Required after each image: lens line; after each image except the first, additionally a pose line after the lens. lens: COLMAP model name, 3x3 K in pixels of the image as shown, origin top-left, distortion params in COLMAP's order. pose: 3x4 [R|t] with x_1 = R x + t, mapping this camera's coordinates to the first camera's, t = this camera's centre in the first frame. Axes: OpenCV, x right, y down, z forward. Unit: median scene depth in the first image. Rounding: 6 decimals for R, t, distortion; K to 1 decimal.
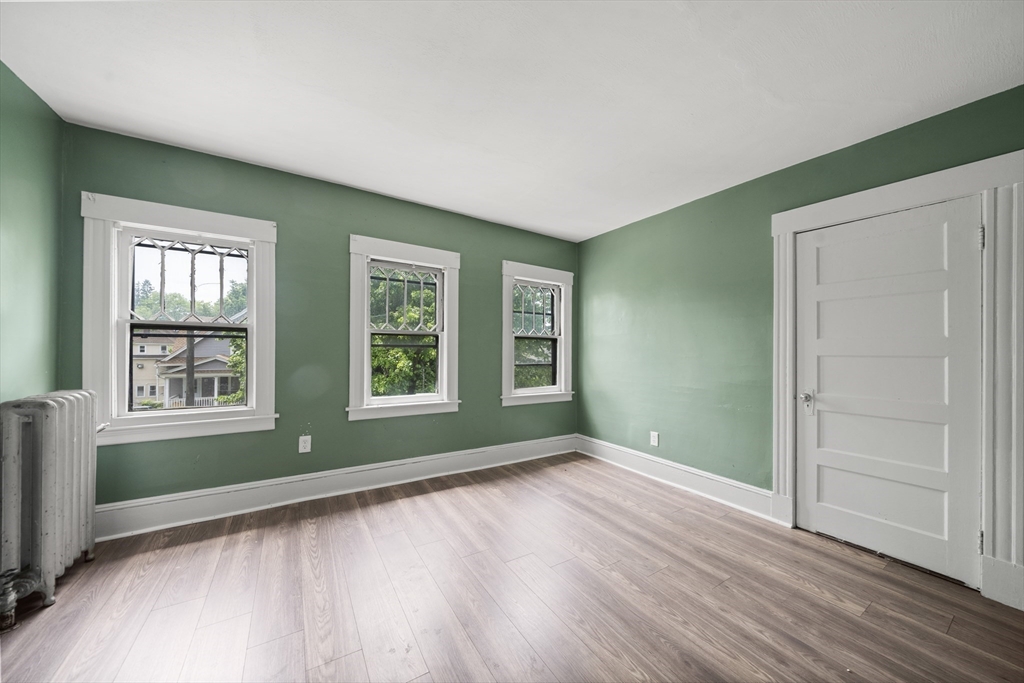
lens RADIAL K [[354.6, 0, 505.9], [0, 354.6, 348.1], [0, 0, 1]] dist [-0.007370, 0.000598]
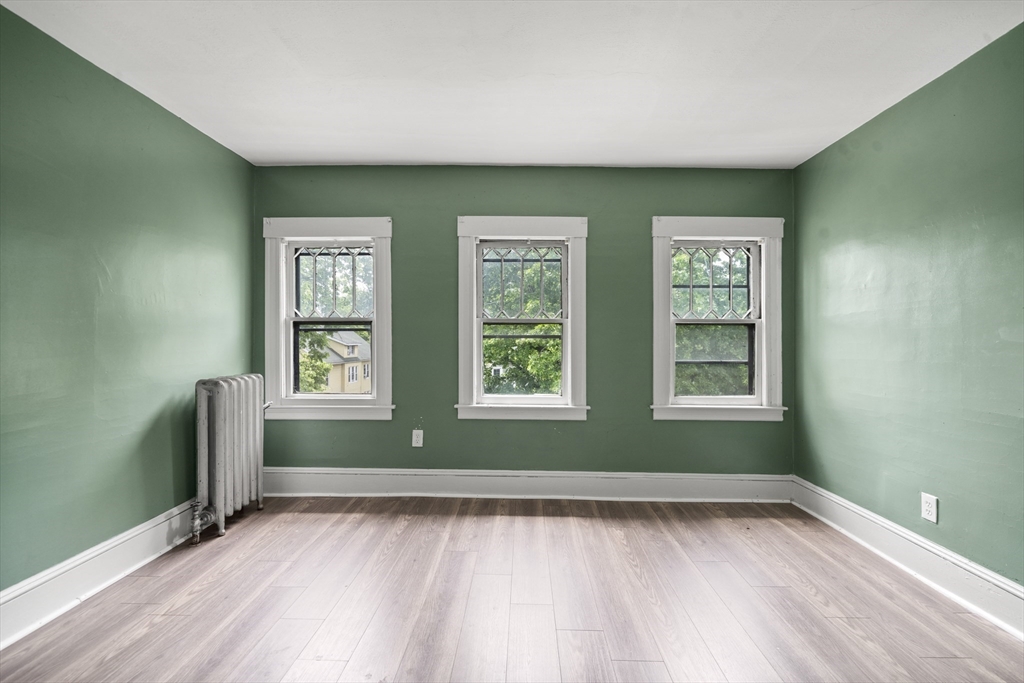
lens RADIAL K [[424.6, 0, 507.4], [0, 424.6, 342.1], [0, 0, 1]] dist [-0.002489, -0.000787]
pose [[0.836844, -0.005369, -0.547415, 0.269511], [0.005829, 0.999983, -0.000898, 0.007063], [0.547410, -0.002439, 0.836861, 0.144020]]
